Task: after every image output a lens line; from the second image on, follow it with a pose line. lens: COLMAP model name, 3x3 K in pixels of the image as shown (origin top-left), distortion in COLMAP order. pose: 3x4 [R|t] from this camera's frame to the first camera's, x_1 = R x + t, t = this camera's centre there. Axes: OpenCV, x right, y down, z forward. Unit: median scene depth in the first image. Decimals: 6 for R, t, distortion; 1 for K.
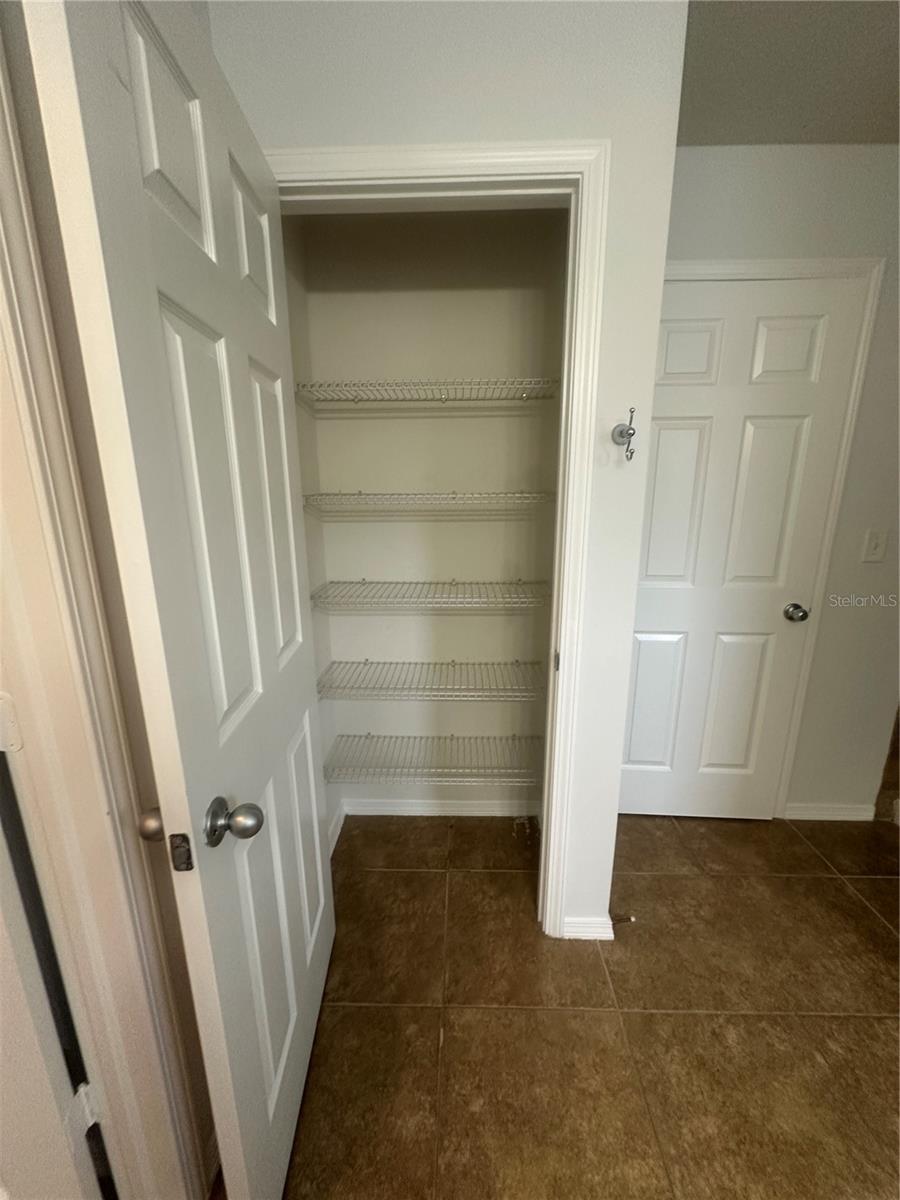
lens RADIAL K [[479.5, 0, 450.0], [0, 479.5, 600.0], [0, 0, 1]] dist [-0.000309, 0.000261]
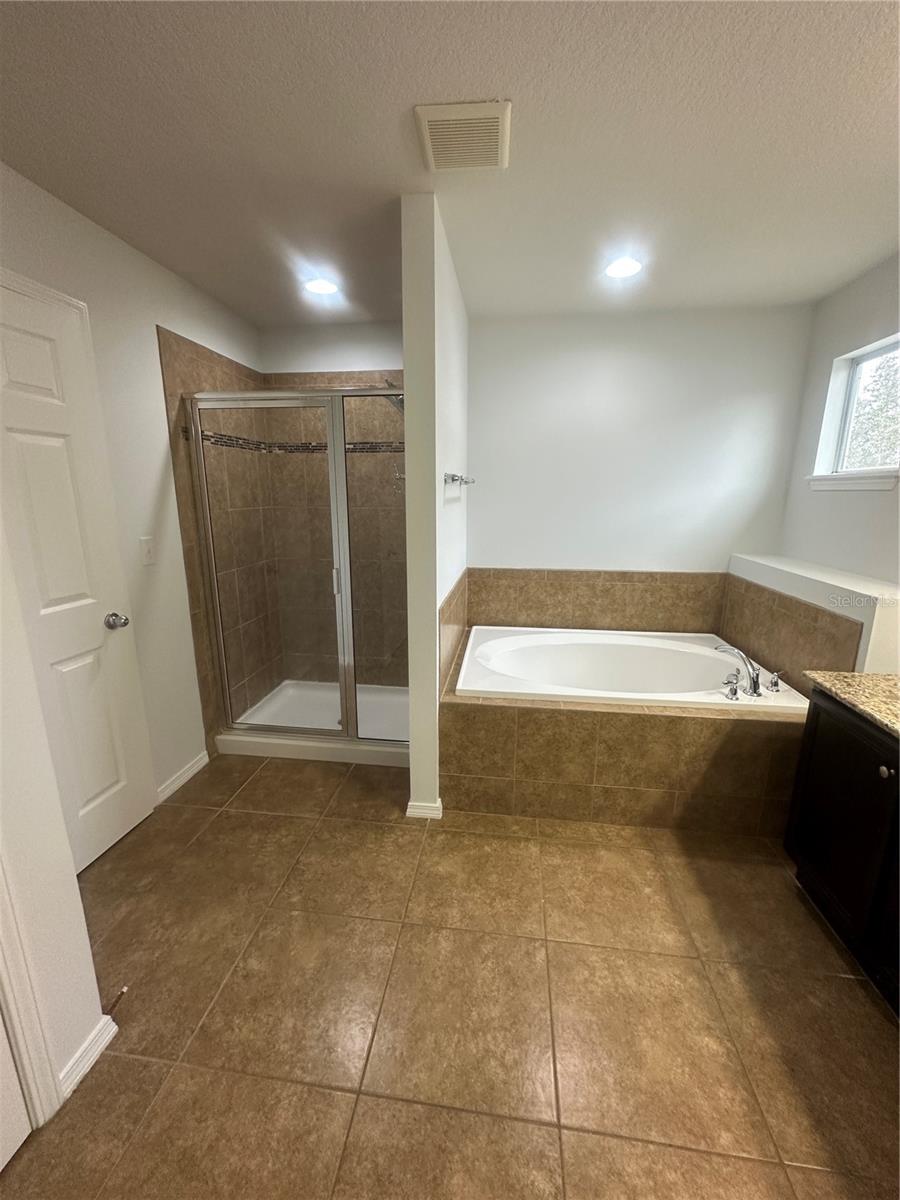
lens RADIAL K [[479.5, 0, 450.0], [0, 479.5, 600.0], [0, 0, 1]] dist [-0.000309, 0.000261]
pose [[0.102820, -0.211911, 0.971865, -0.268371], [0.227411, 0.956174, 0.184430, -0.052925], [-0.968355, 0.202050, 0.146505, 0.139130]]
